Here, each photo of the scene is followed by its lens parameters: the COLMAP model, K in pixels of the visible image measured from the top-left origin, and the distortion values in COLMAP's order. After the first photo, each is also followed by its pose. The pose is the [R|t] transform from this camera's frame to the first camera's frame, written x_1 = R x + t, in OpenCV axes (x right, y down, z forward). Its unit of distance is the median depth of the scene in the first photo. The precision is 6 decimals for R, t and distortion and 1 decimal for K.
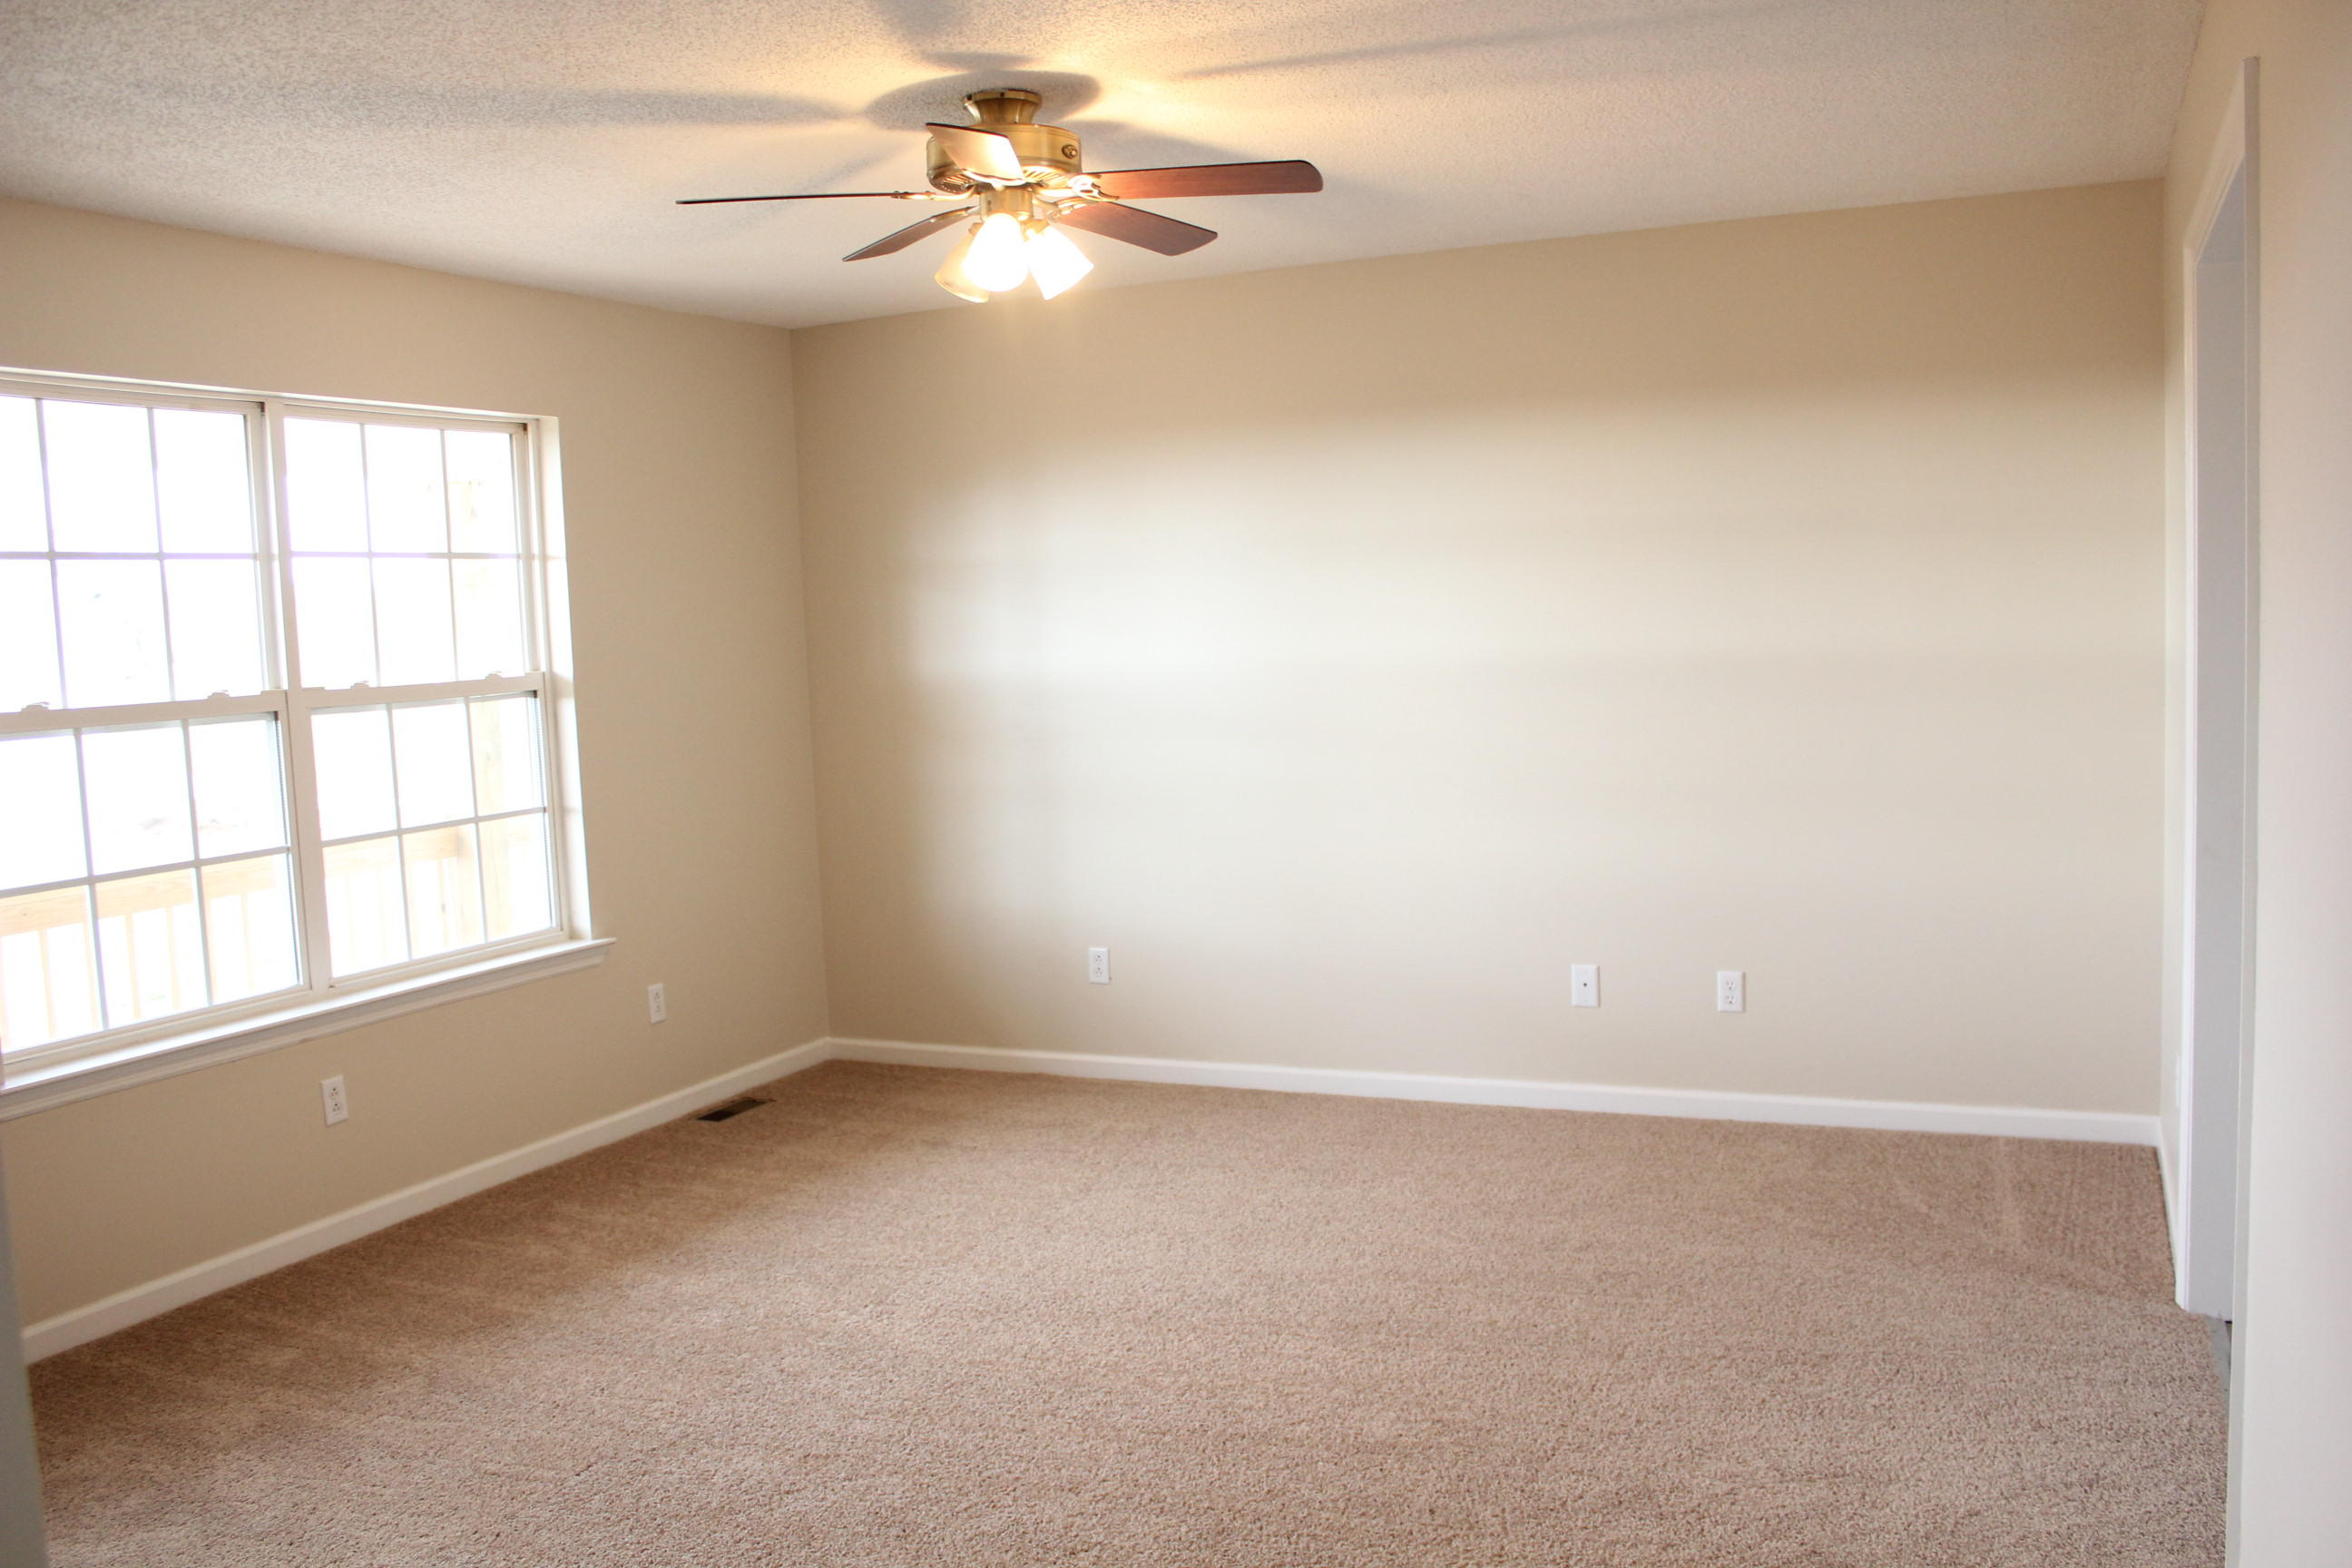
lens RADIAL K [[1945.7, 0, 1176.3], [0, 1945.7, 794.0], [0, 0, 1]] dist [-0.159185, 0.136384]
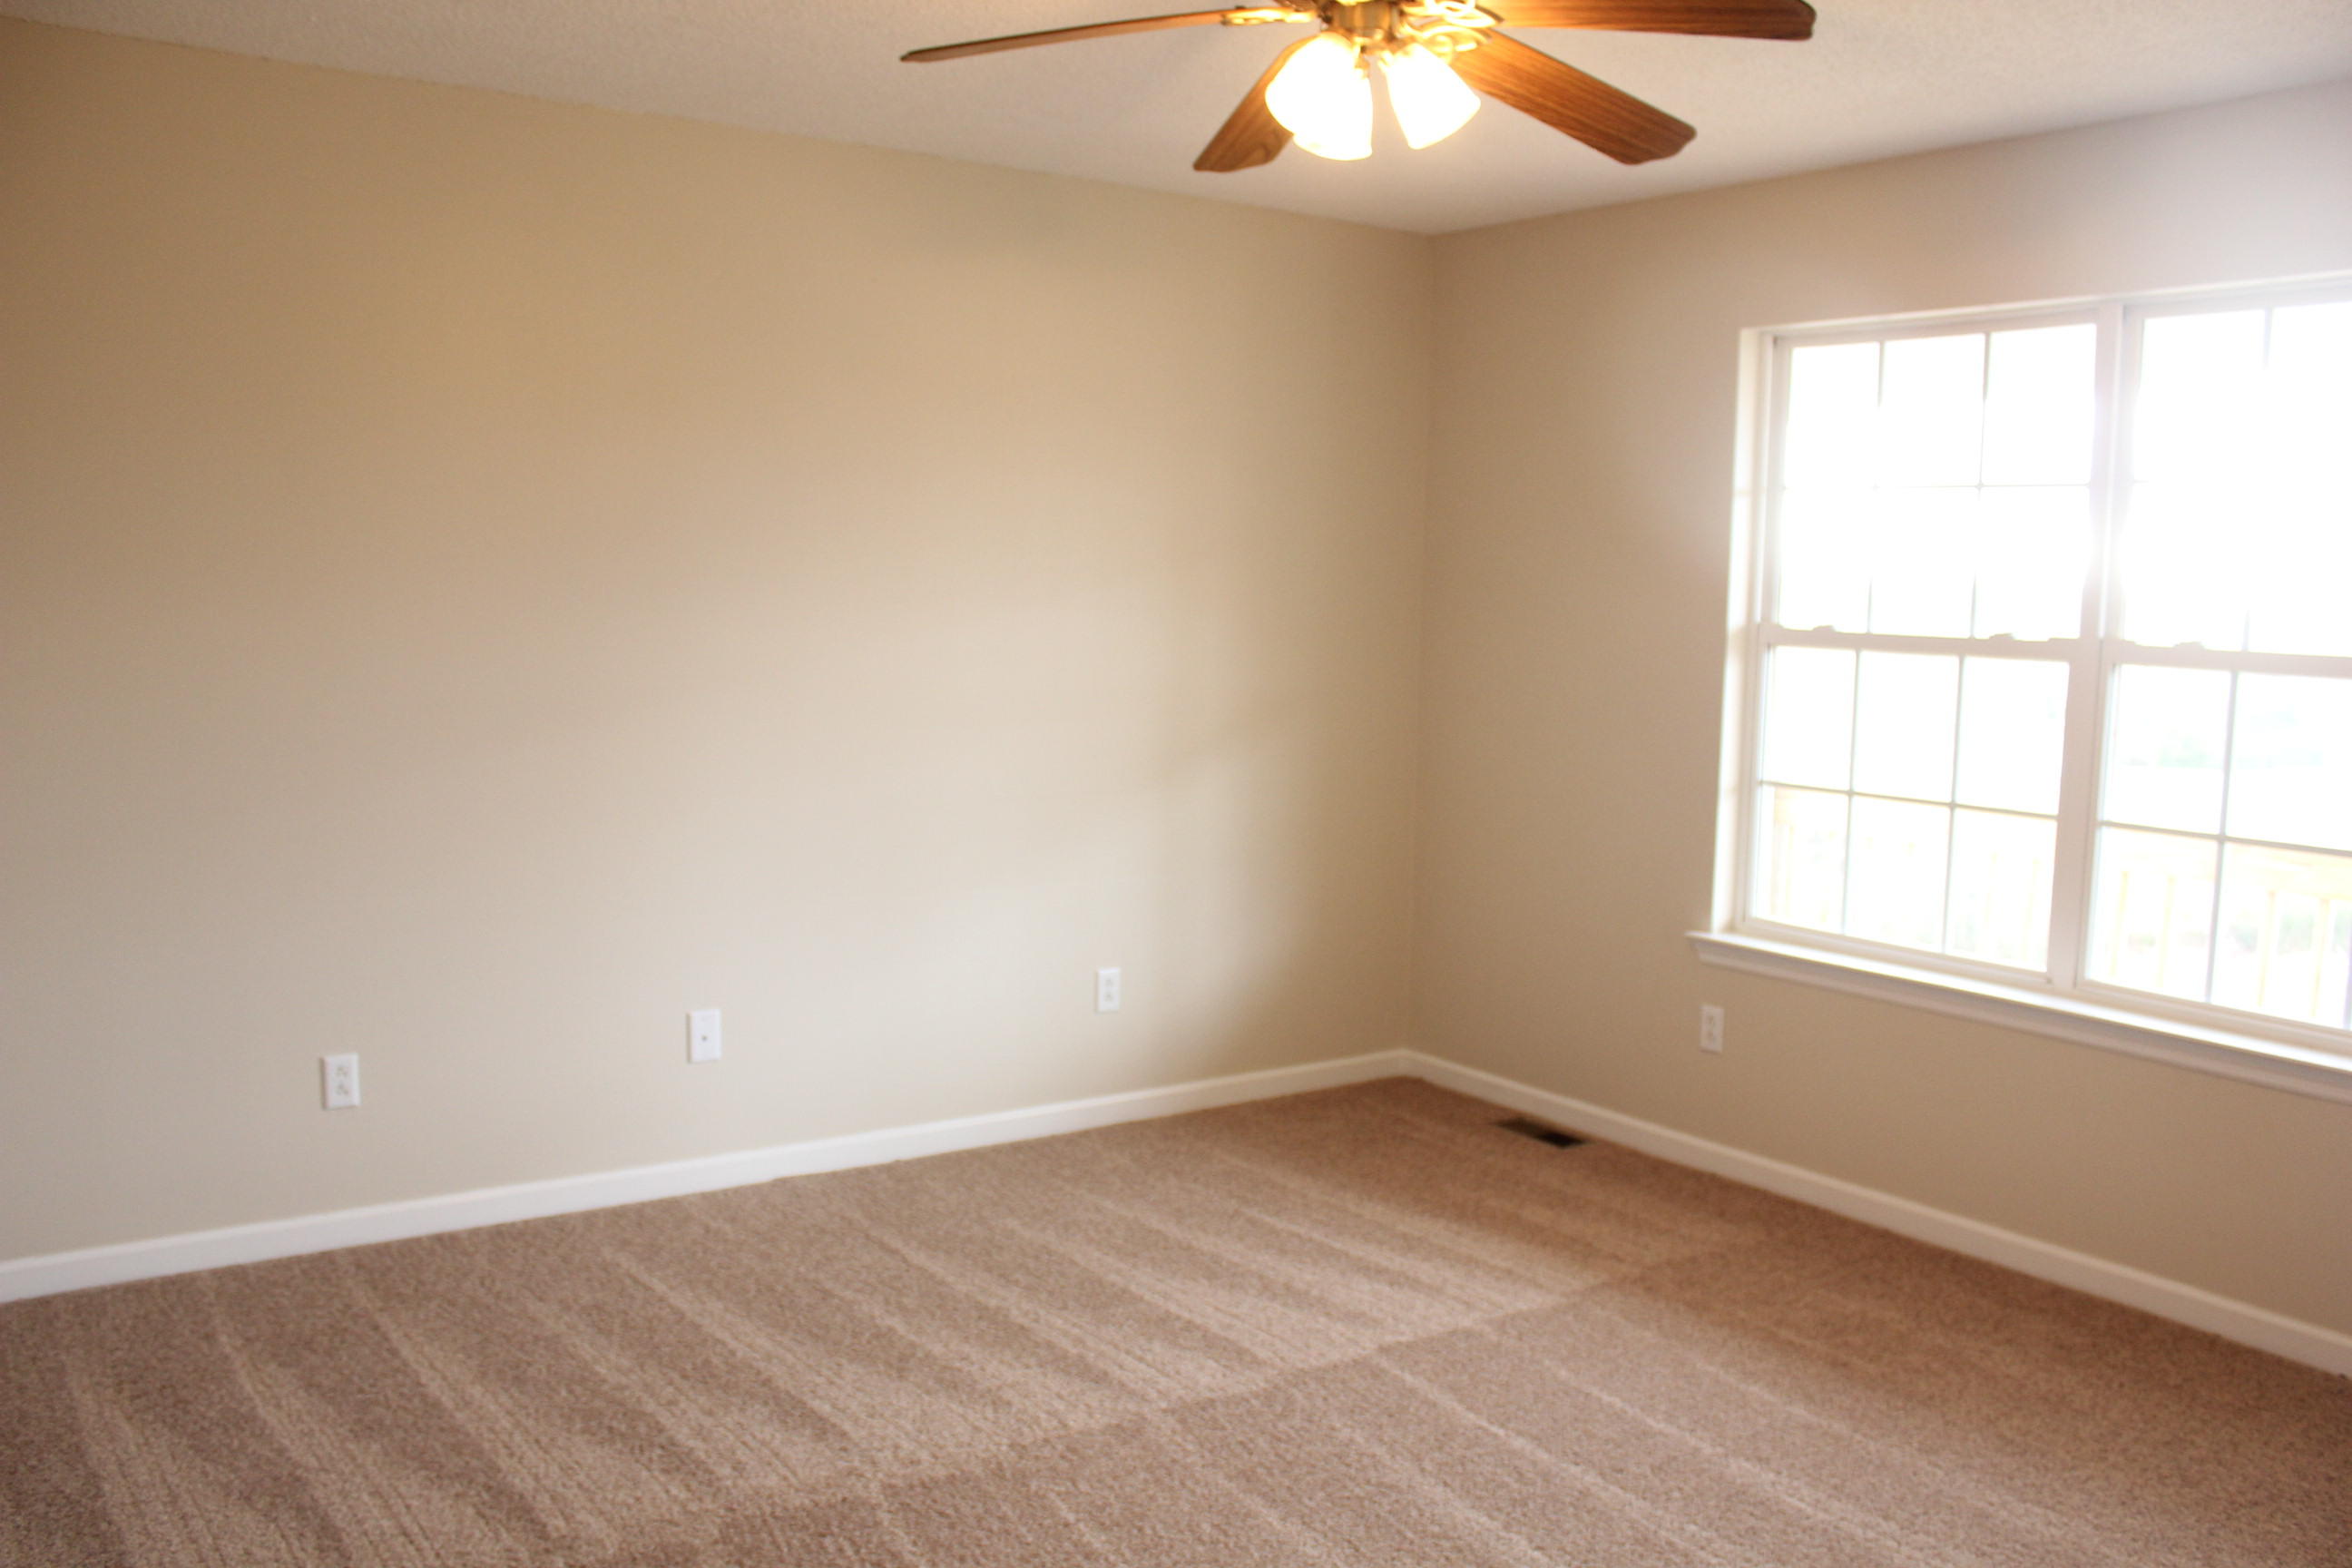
lens RADIAL K [[1945.7, 0, 1176.3], [0, 1945.7, 794.0], [0, 0, 1]] dist [-0.159185, 0.136384]
pose [[-0.491876, 0.128869, -0.861075, 0.479744], [-0.082622, 0.977614, 0.193507, -0.116143], [0.866736, 0.166325, -0.470217, 1.031952]]
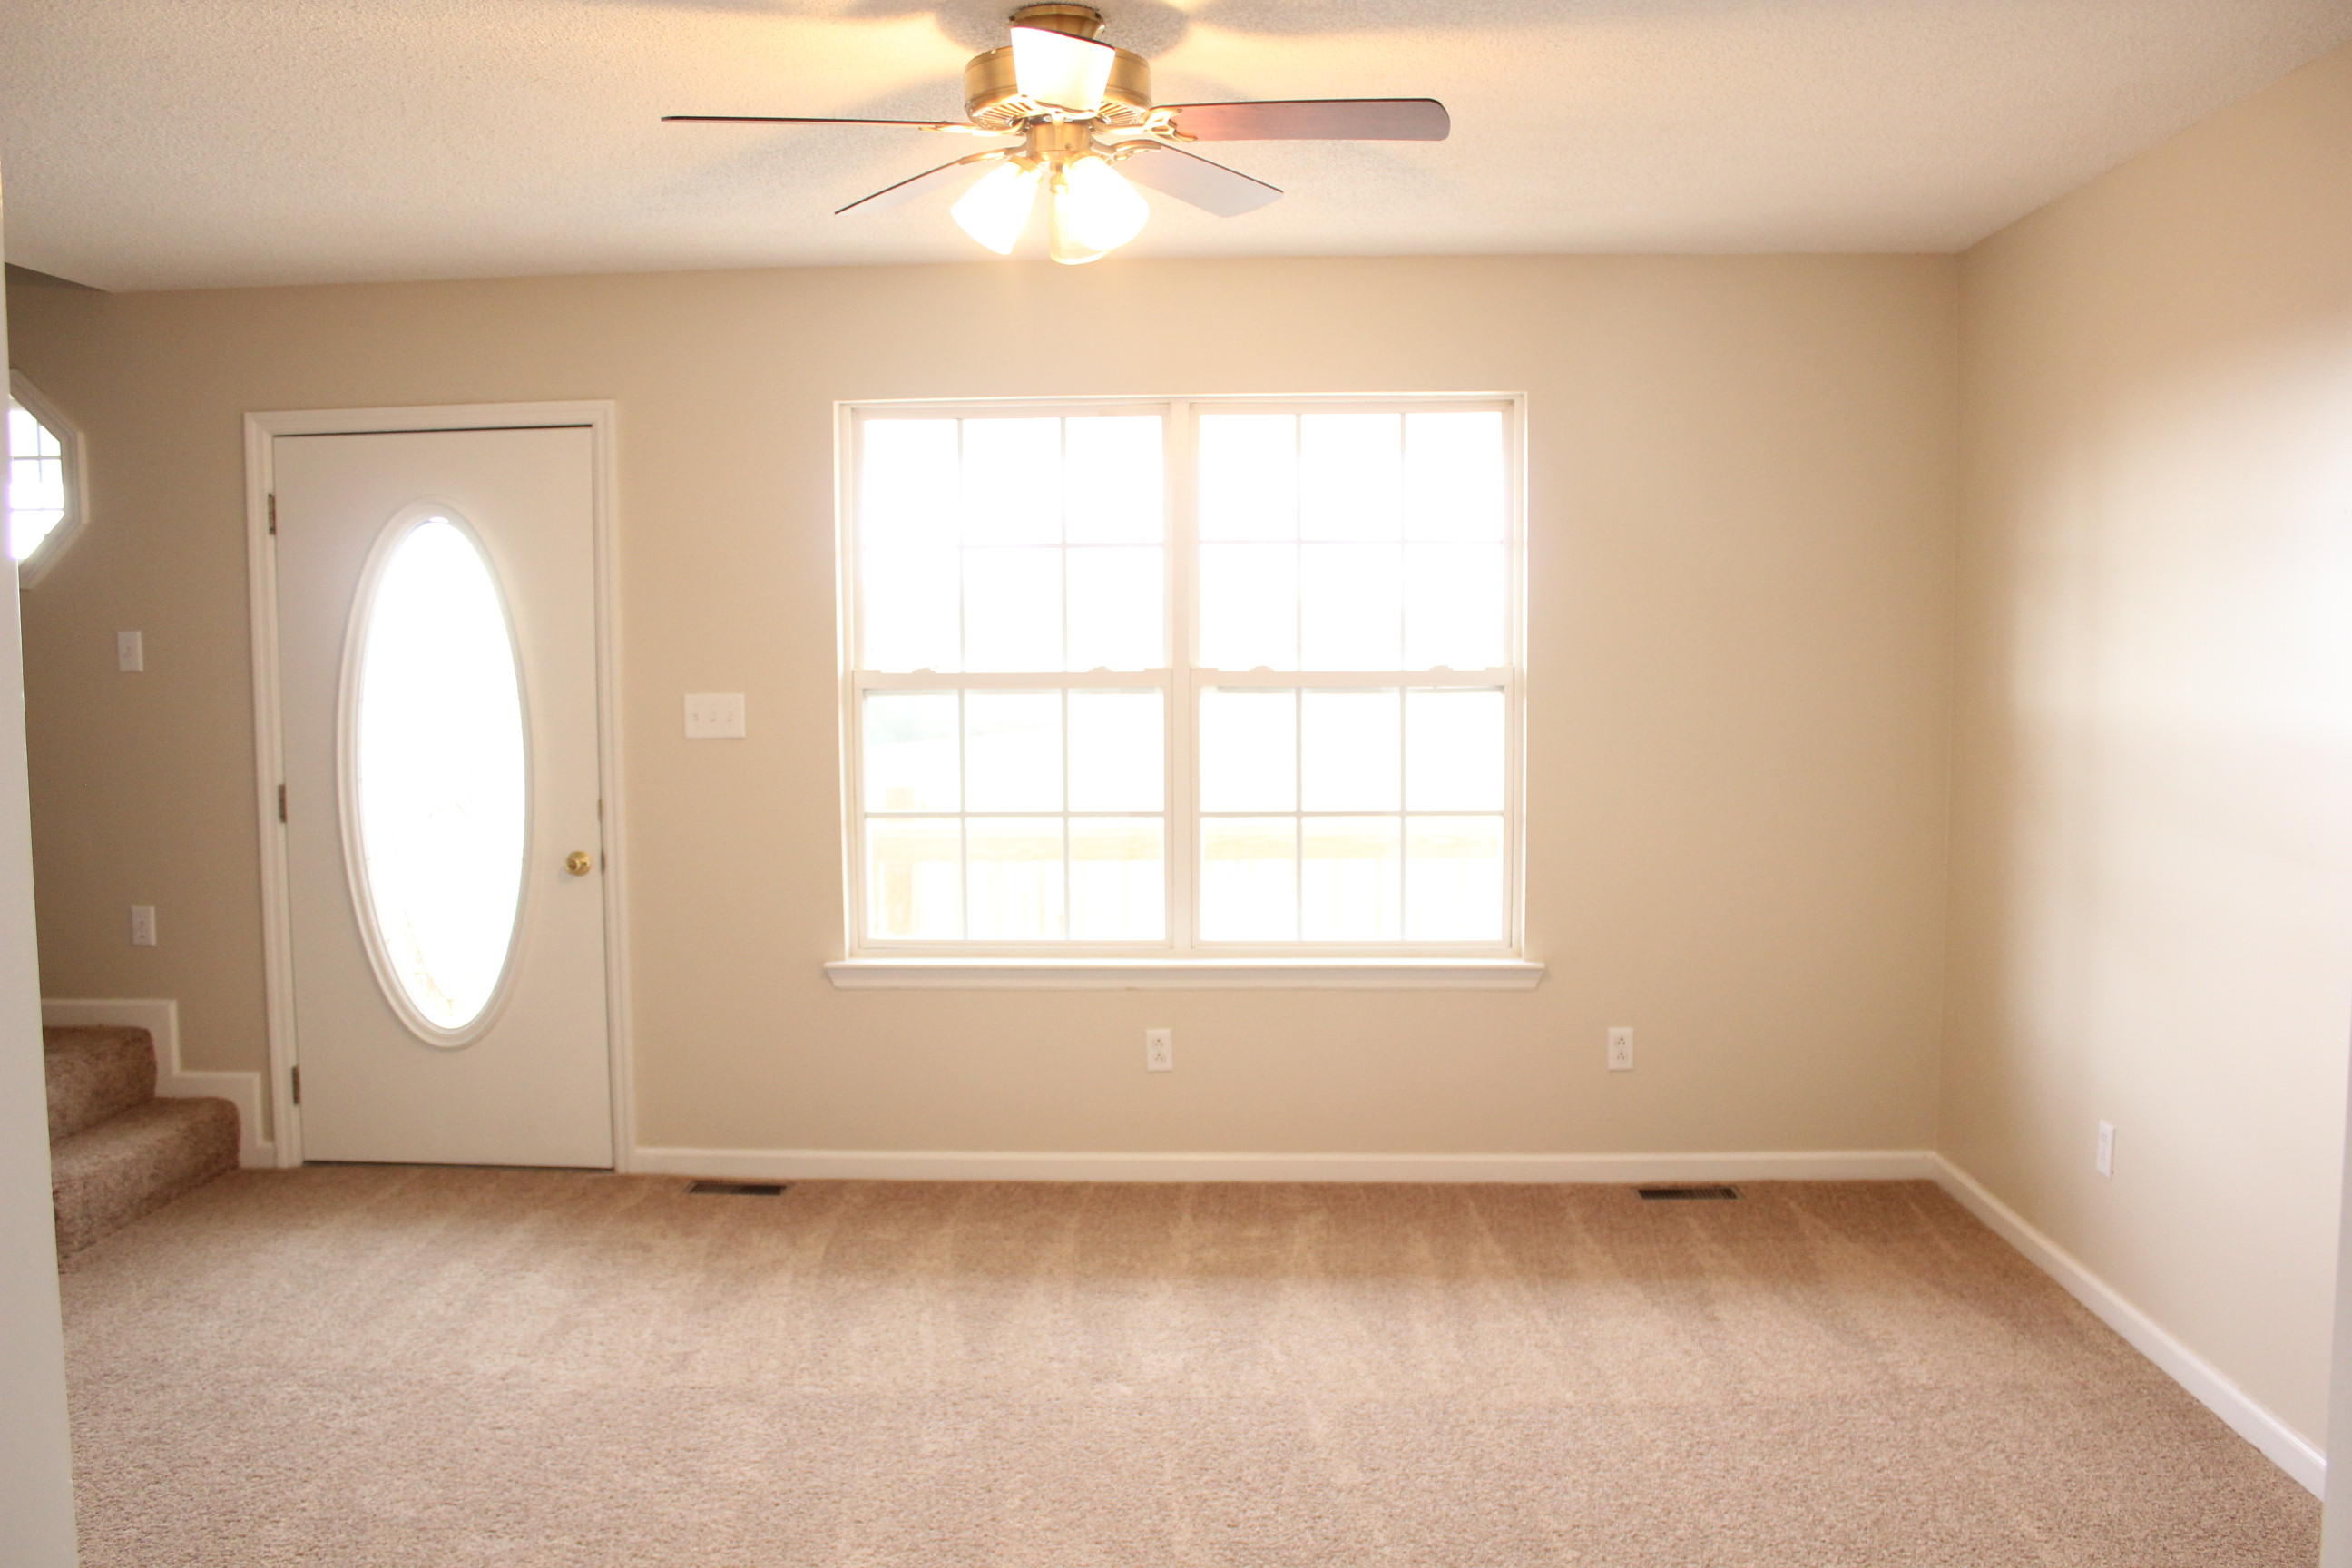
lens RADIAL K [[1945.7, 0, 1176.3], [0, 1945.7, 794.0], [0, 0, 1]] dist [-0.159185, 0.136384]
pose [[0.377499, 0.116571, -0.918643, 0.546908], [-0.094460, 0.991717, 0.087028, -0.078718], [0.921180, 0.053922, 0.385384, 0.561690]]
